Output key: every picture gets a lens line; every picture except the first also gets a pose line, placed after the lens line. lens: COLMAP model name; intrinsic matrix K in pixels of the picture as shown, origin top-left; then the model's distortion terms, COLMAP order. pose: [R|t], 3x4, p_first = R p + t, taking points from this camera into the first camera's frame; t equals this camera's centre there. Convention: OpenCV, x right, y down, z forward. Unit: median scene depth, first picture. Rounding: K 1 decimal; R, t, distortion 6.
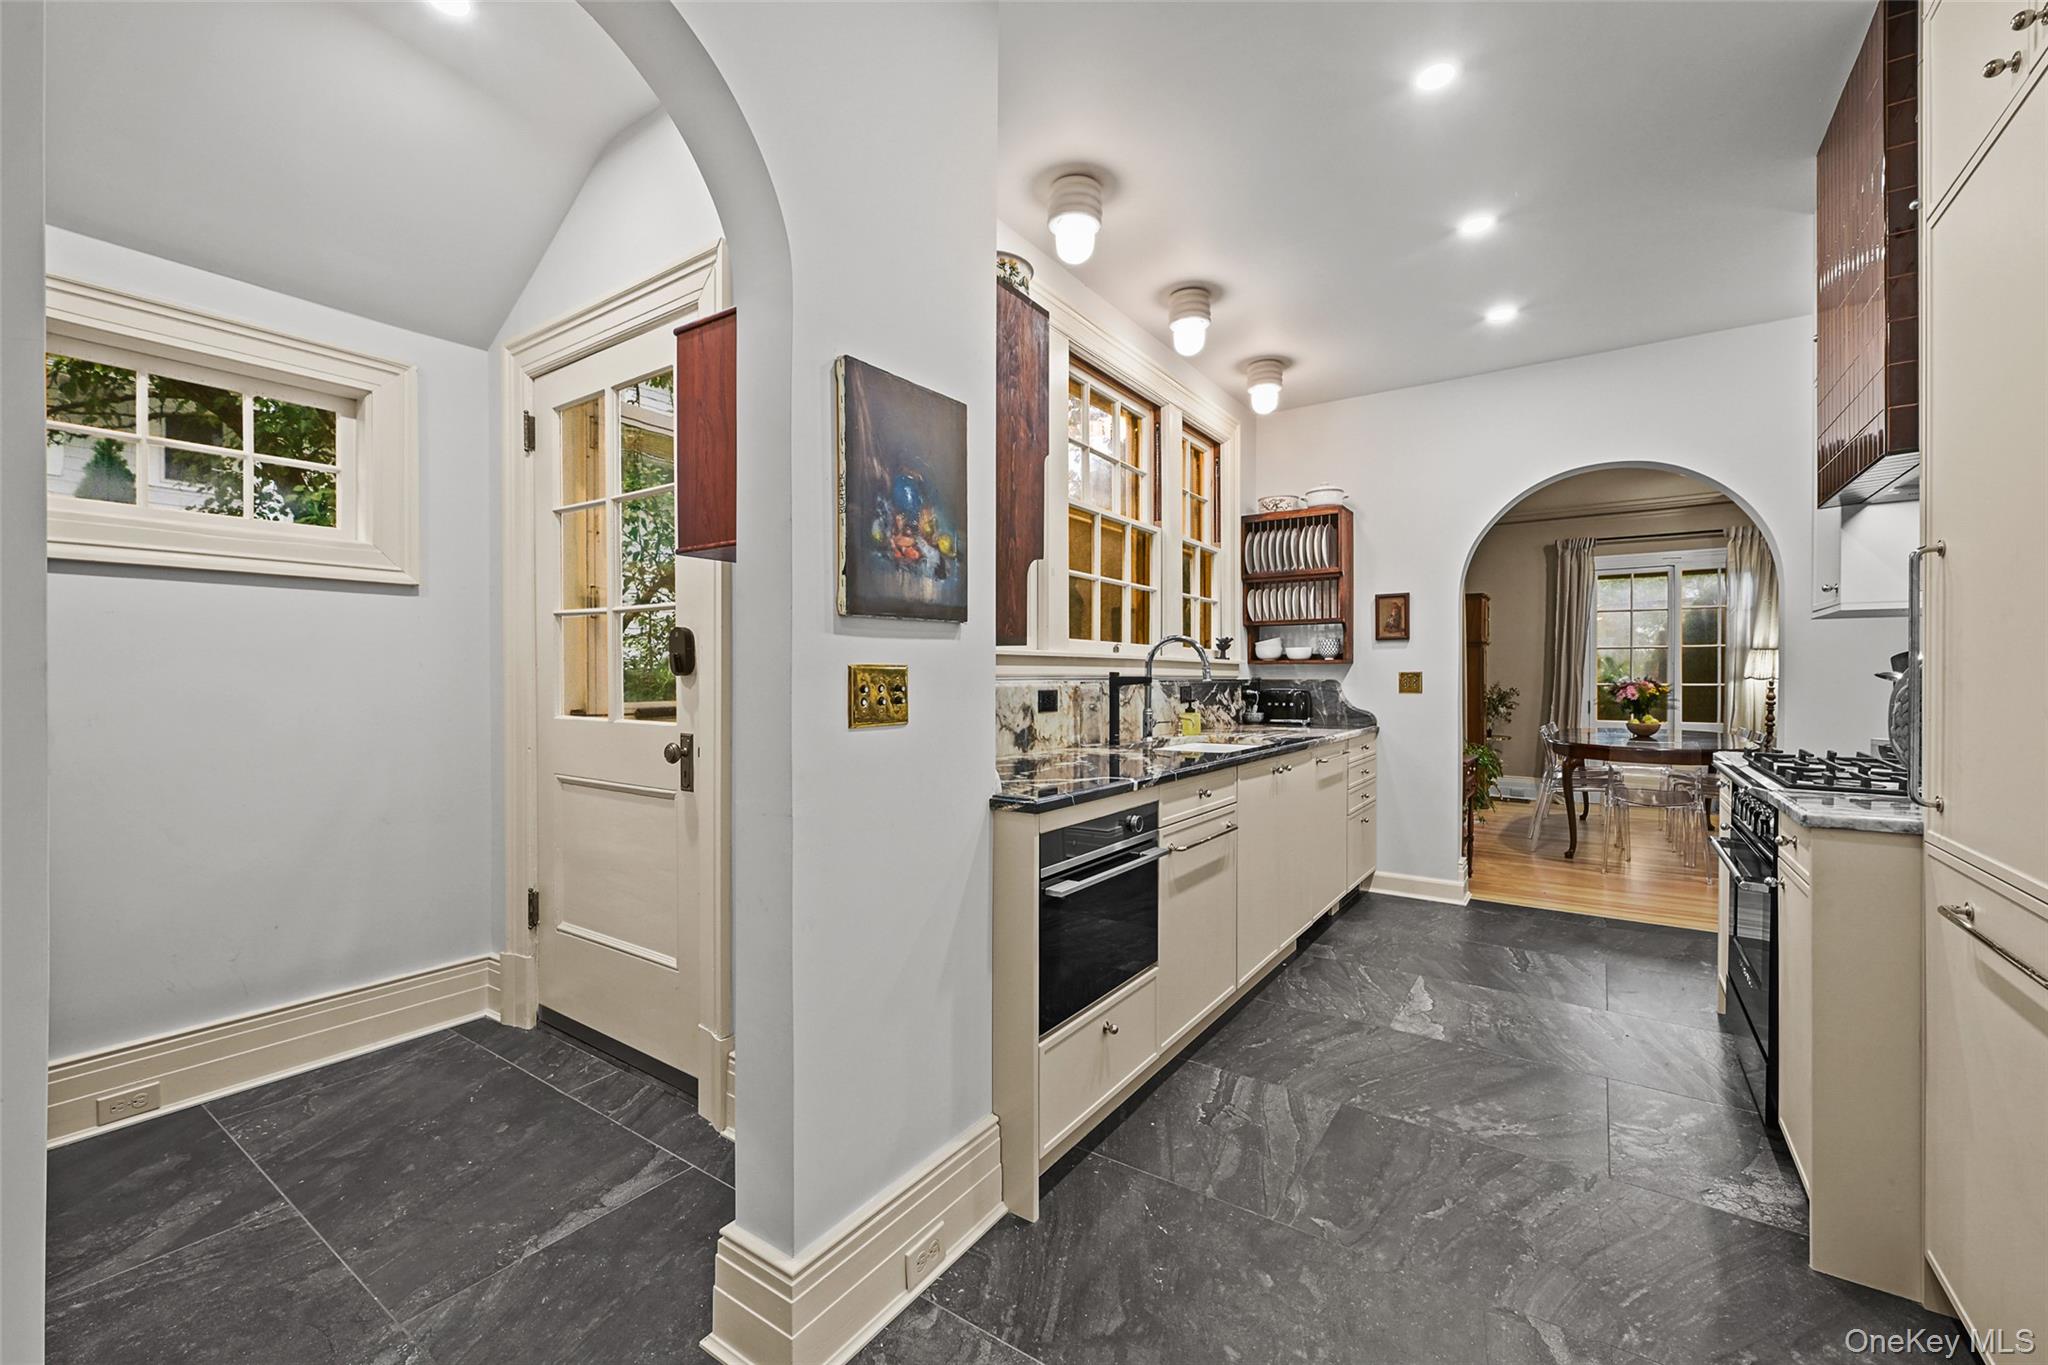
lens RADIAL K [[838.9, 0, 1014.4], [0, 838.9, 680.6], [0, 0, 1]] dist [0.000665, -0.000124]
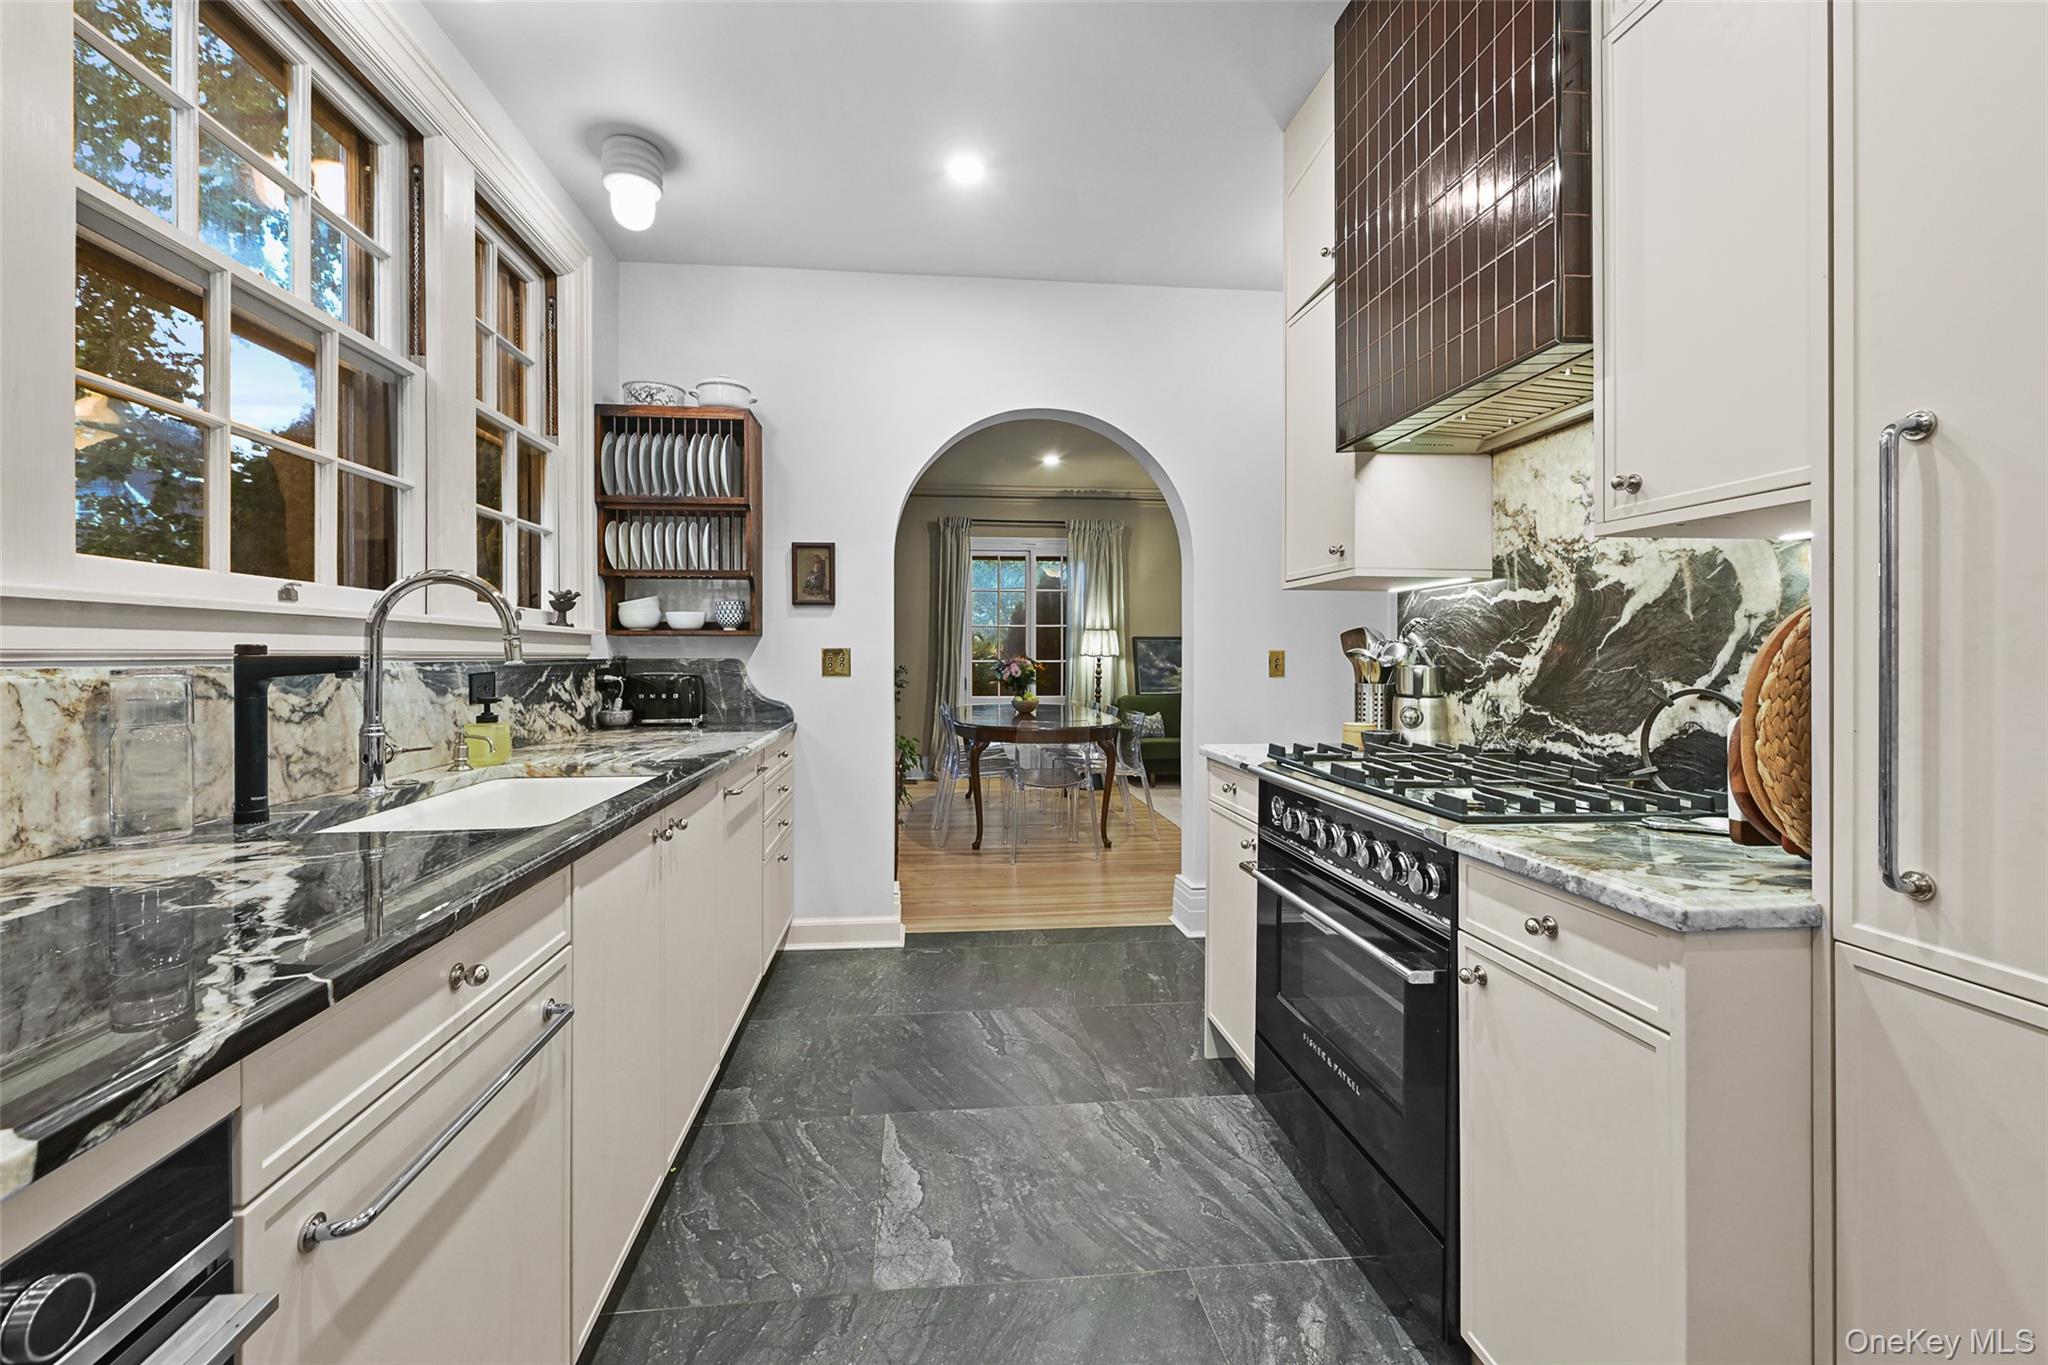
lens RADIAL K [[838.9, 0, 1008.7], [0, 838.9, 654.2], [0, 0, 1]] dist [0.000665, -0.000124]
pose [[0.756385, -0.000337, 0.654127, 0.160022], [0.003192, 0.999990, -0.003175, -0.003555], [-0.654119, 0.004489, 0.756378, 0.547607]]
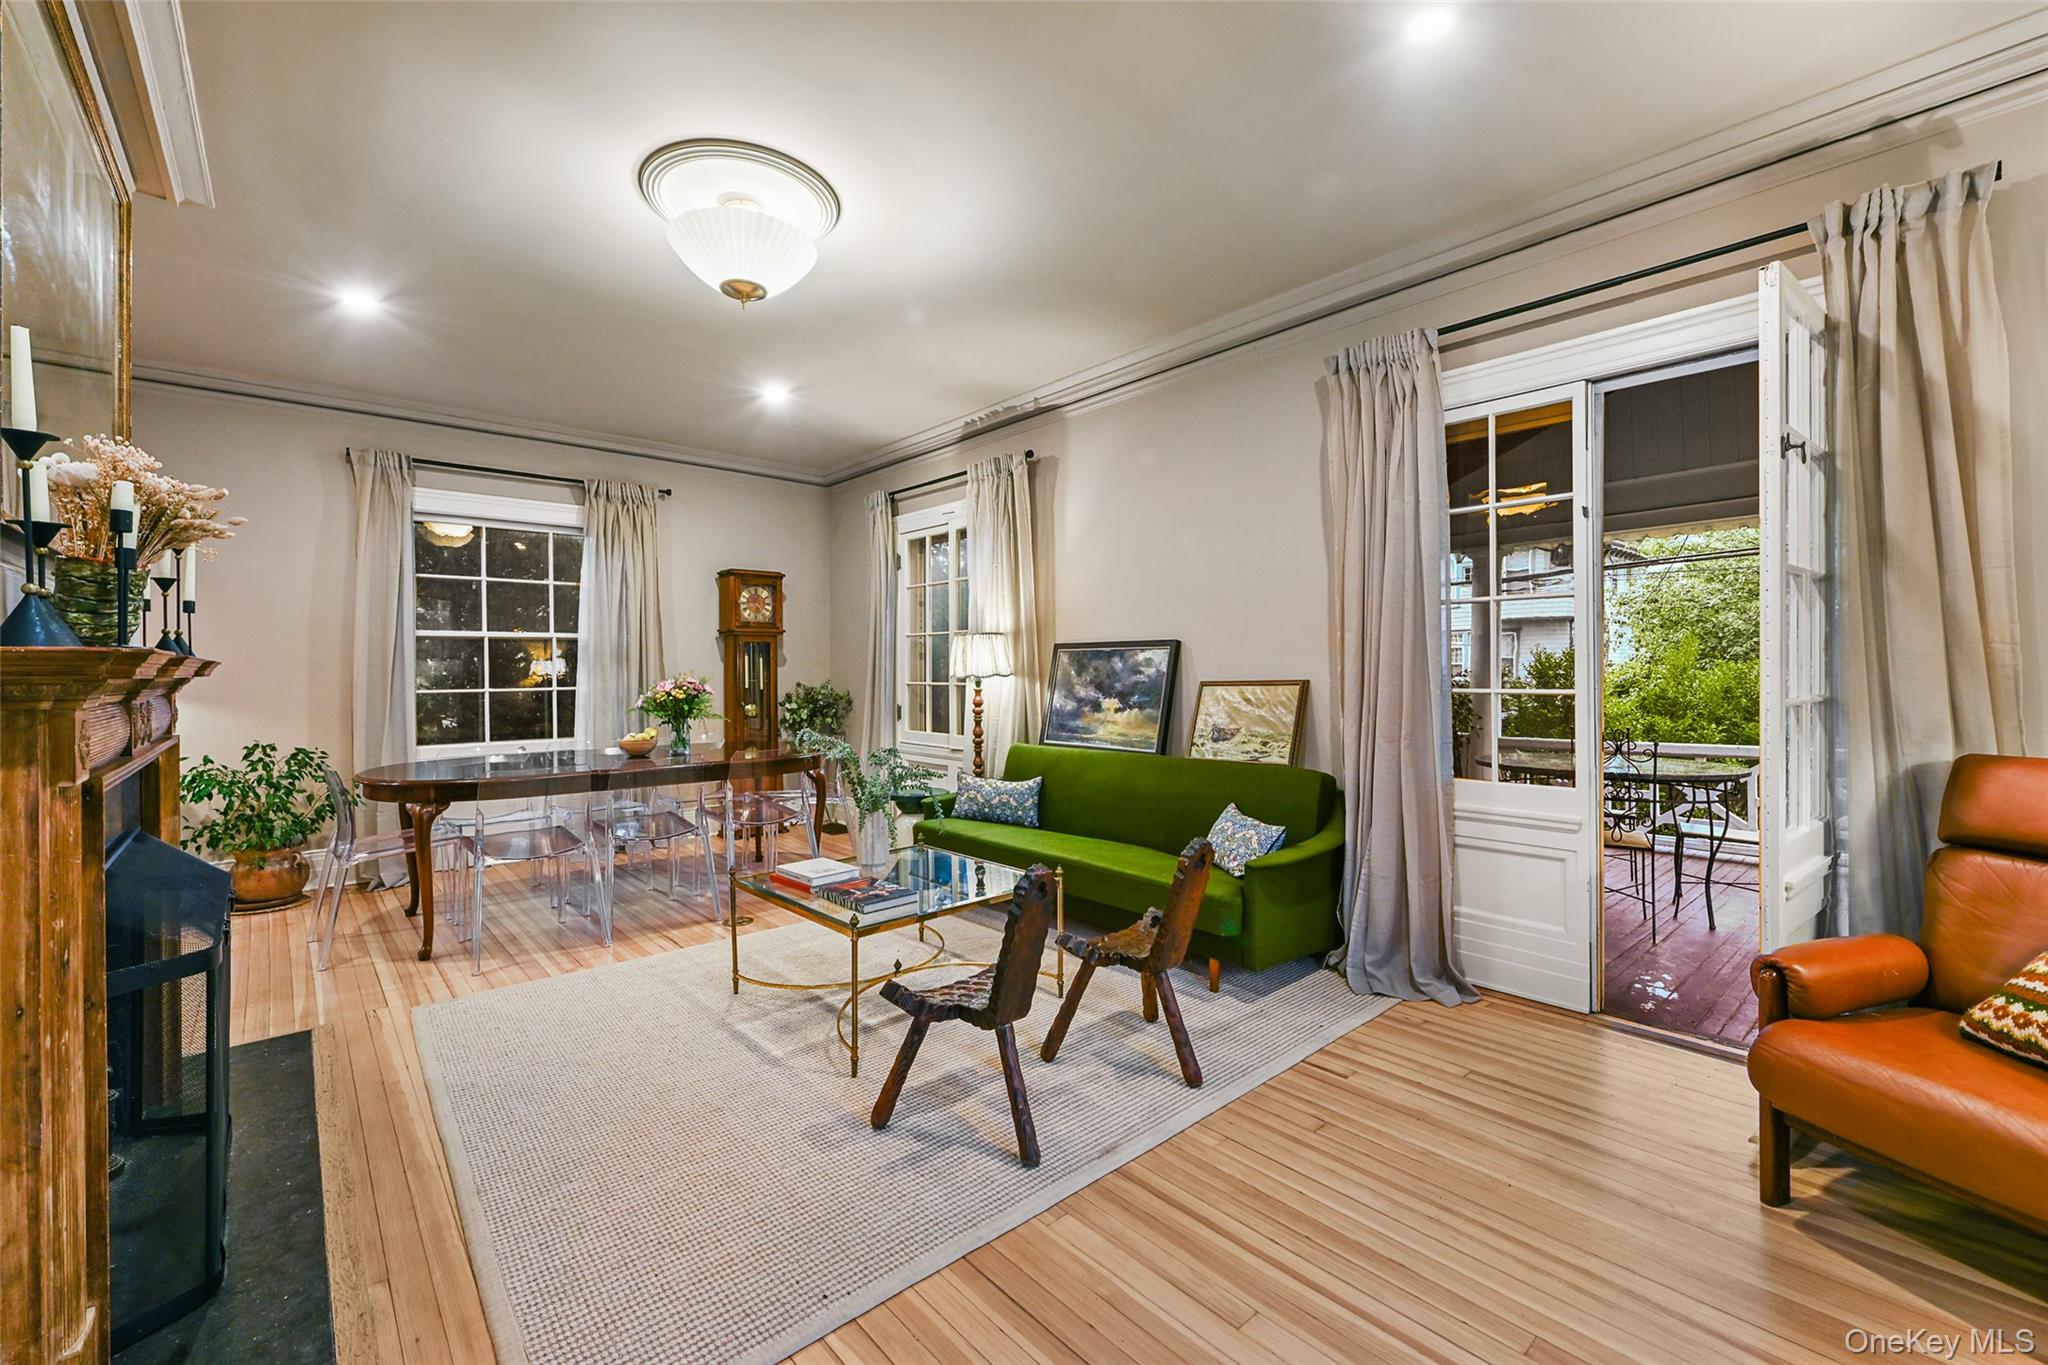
lens RADIAL K [[838.9, 0, 1019.7], [0, 838.9, 667.1], [0, 0, 1]] dist [0.000665, -0.000124]
pose [[0.968853, -0.004898, -0.247586, 2.789568], [0.003905, 0.999982, -0.004499, -0.018132], [0.247604, 0.003392, 0.968855, 0.800038]]
